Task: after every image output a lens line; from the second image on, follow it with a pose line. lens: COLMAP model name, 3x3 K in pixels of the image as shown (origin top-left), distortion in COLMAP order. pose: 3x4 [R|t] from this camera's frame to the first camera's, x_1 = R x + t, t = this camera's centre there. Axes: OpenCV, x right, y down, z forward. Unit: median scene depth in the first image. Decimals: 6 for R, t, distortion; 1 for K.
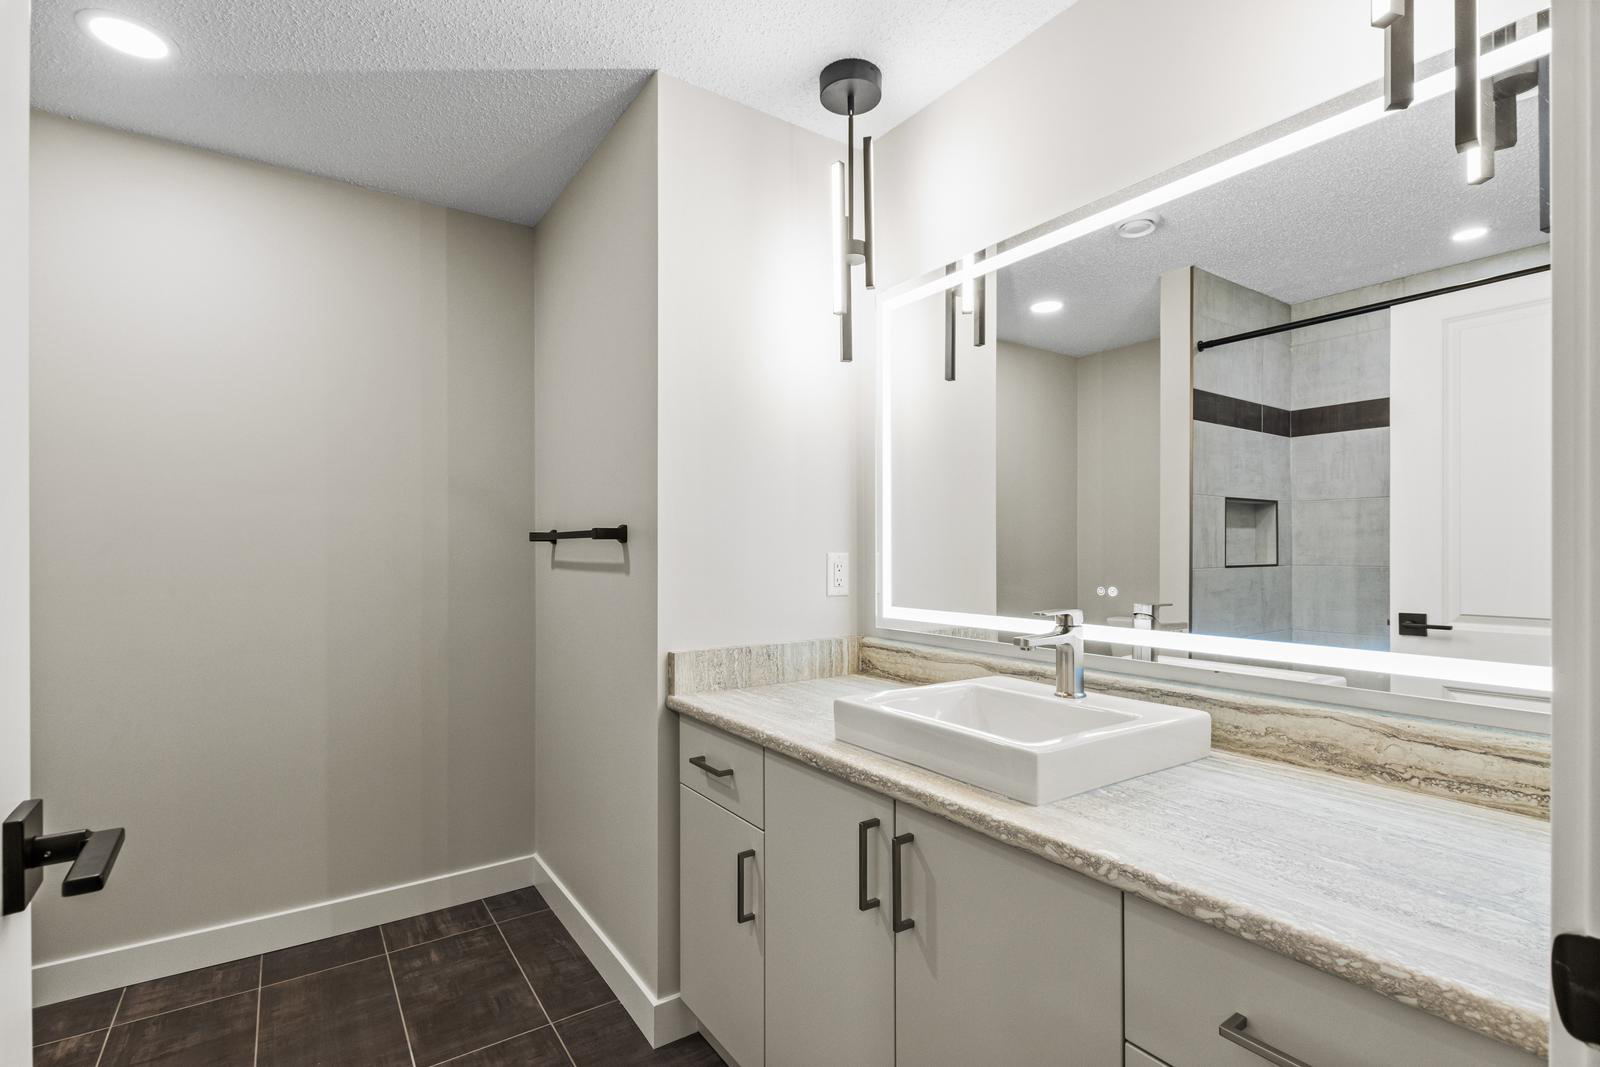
lens RADIAL K [[779.3, 0, 802.6], [0, 779.3, 547.0], [0, 0, 1]] dist [-0.004733, -0.002221]
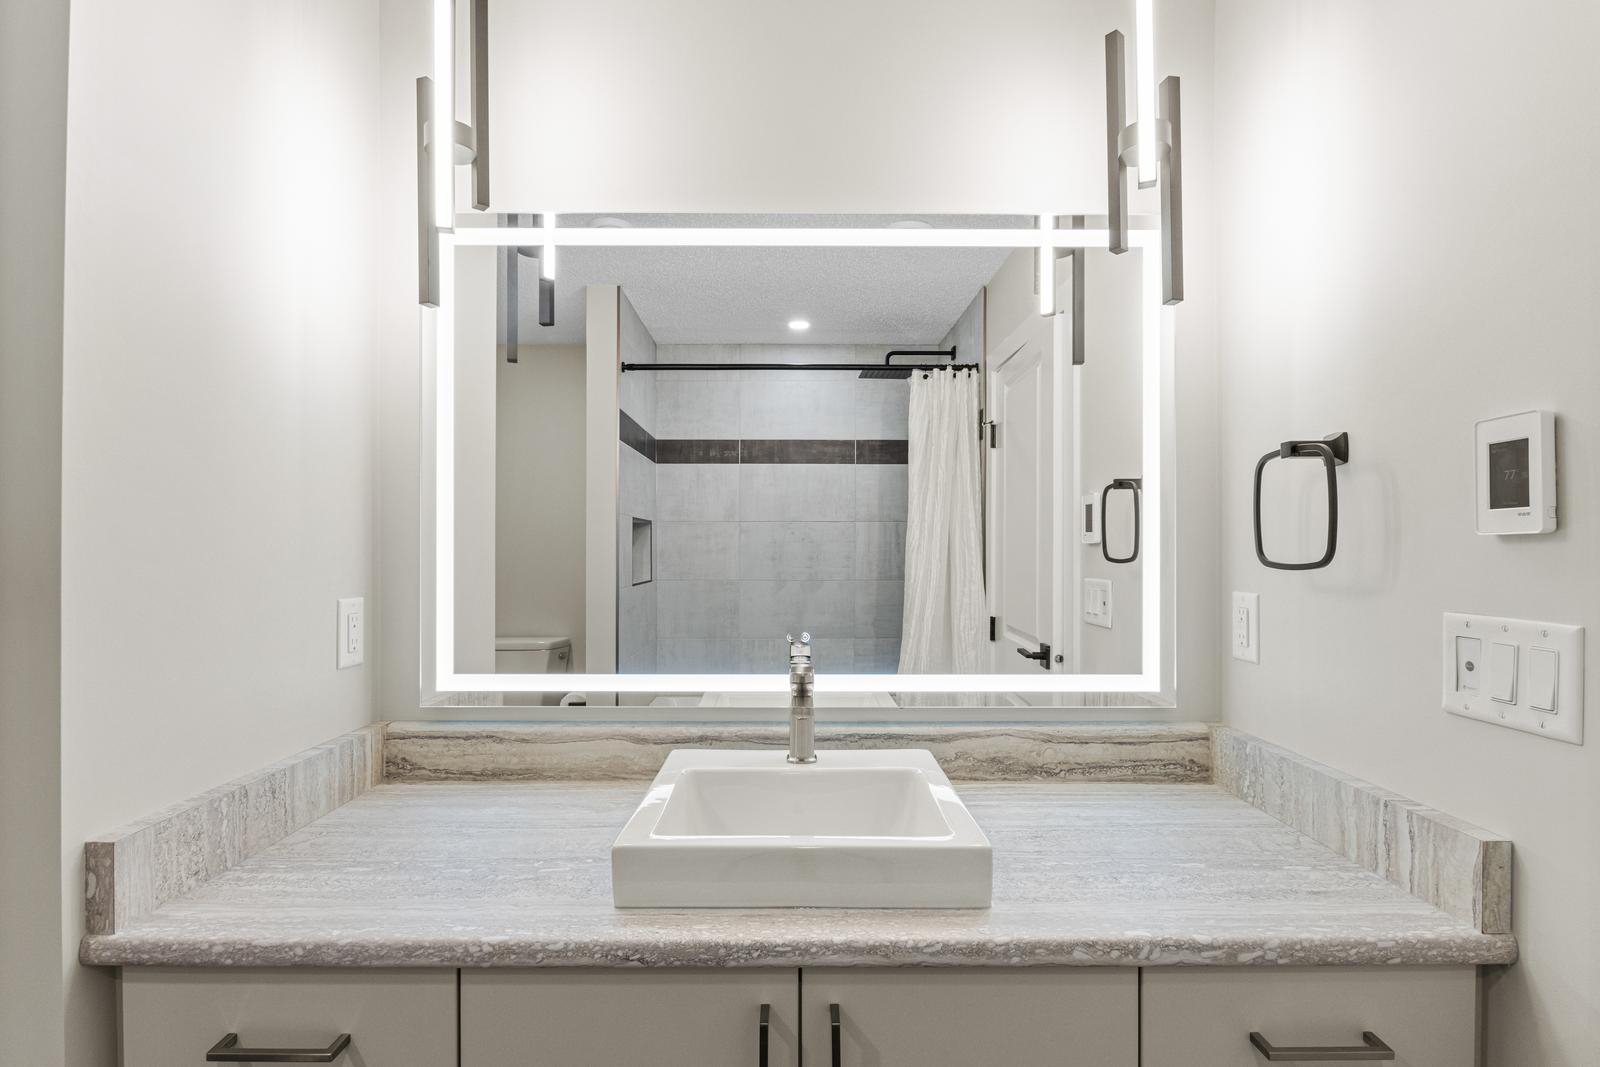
lens RADIAL K [[779.3, 0, 797.9], [0, 779.3, 532.3], [0, 0, 1]] dist [-0.004733, -0.002221]
pose [[0.555419, 0.018760, 0.831359, -0.464490], [-0.005684, 0.999808, -0.018764, -0.061166], [-0.831551, 0.005697, 0.555419, 0.570408]]
